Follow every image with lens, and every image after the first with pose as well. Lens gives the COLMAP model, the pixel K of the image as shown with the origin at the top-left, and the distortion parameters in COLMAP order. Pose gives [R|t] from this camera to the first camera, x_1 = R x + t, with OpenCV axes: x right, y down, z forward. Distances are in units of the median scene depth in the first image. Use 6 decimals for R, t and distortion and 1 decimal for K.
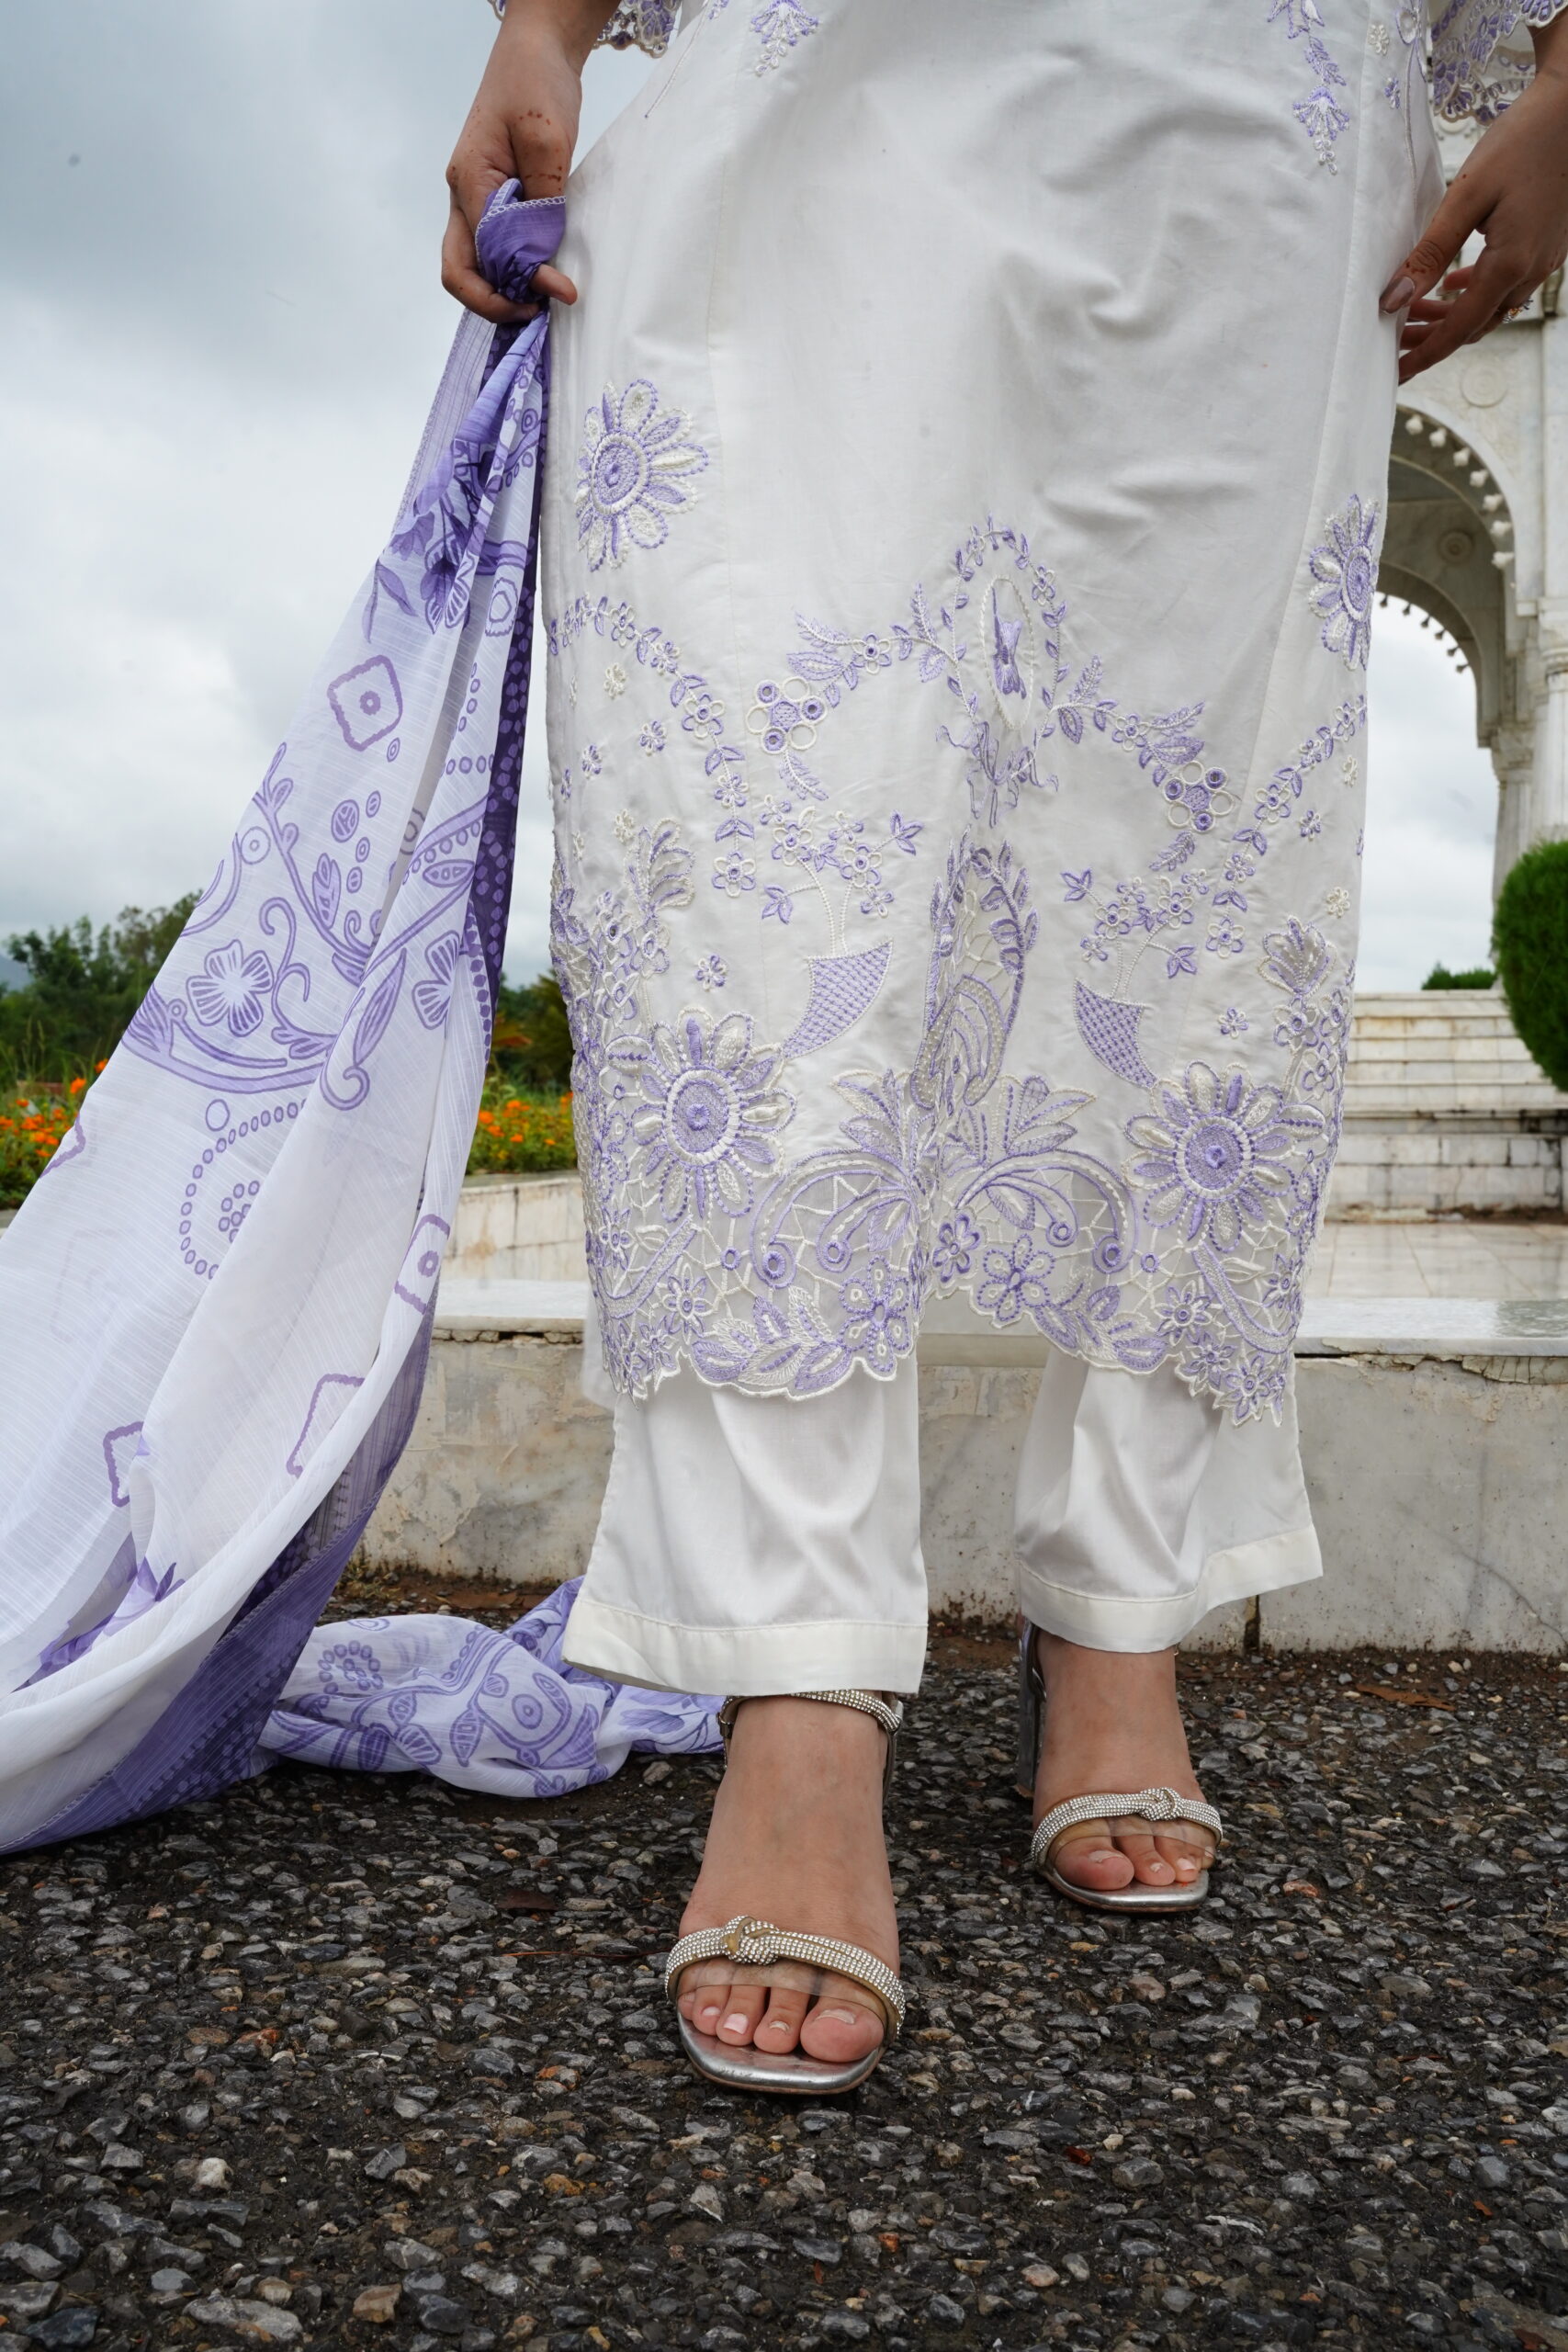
lens RADIAL K [[2327.3, 0, 749.1], [0, 2327.3, 1173.0], [0, 0, 1]] dist [-0.177110, 0.273707]
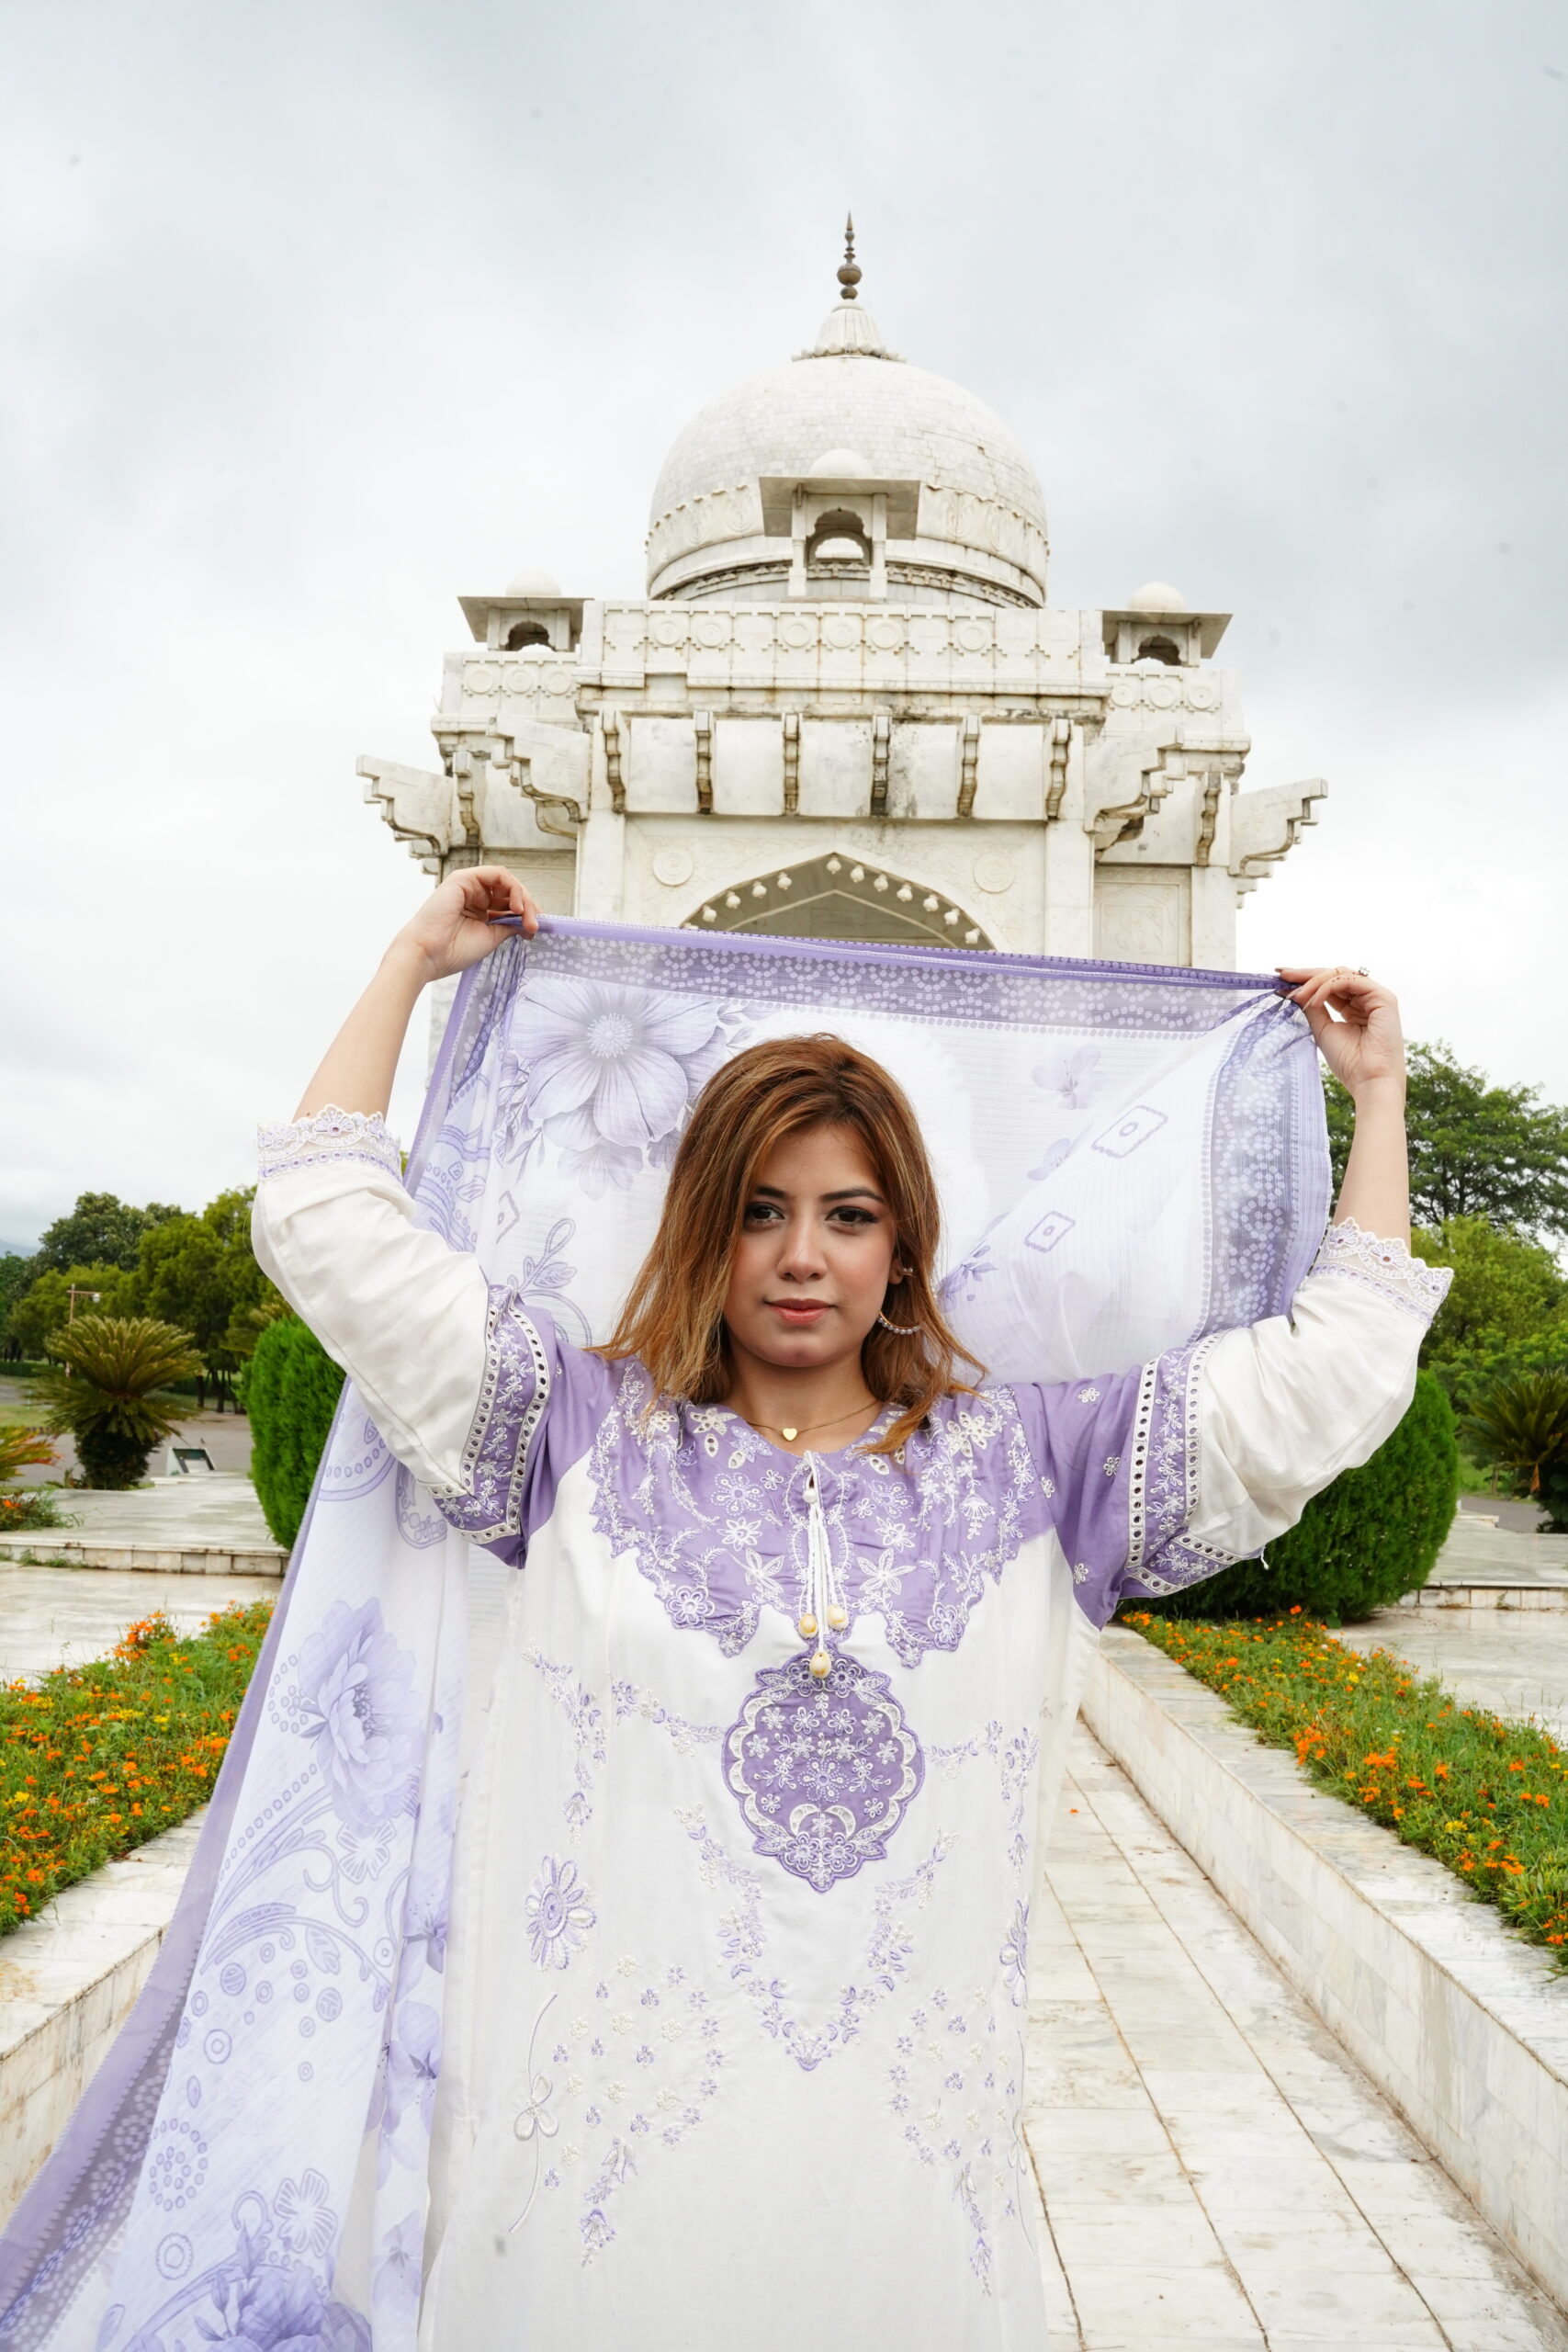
lens RADIAL K [[2305.2, 0, 779.8], [0, 2305.2, 1159.0], [0, 0, 1]] dist [-0.189929, 0.243490]
pose [[0.971769, 0.056218, 0.229140, -0.251794], [-0.026639, 0.991130, -0.130196, -0.701491], [-0.234427, 0.120417, 0.964647, -0.325882]]
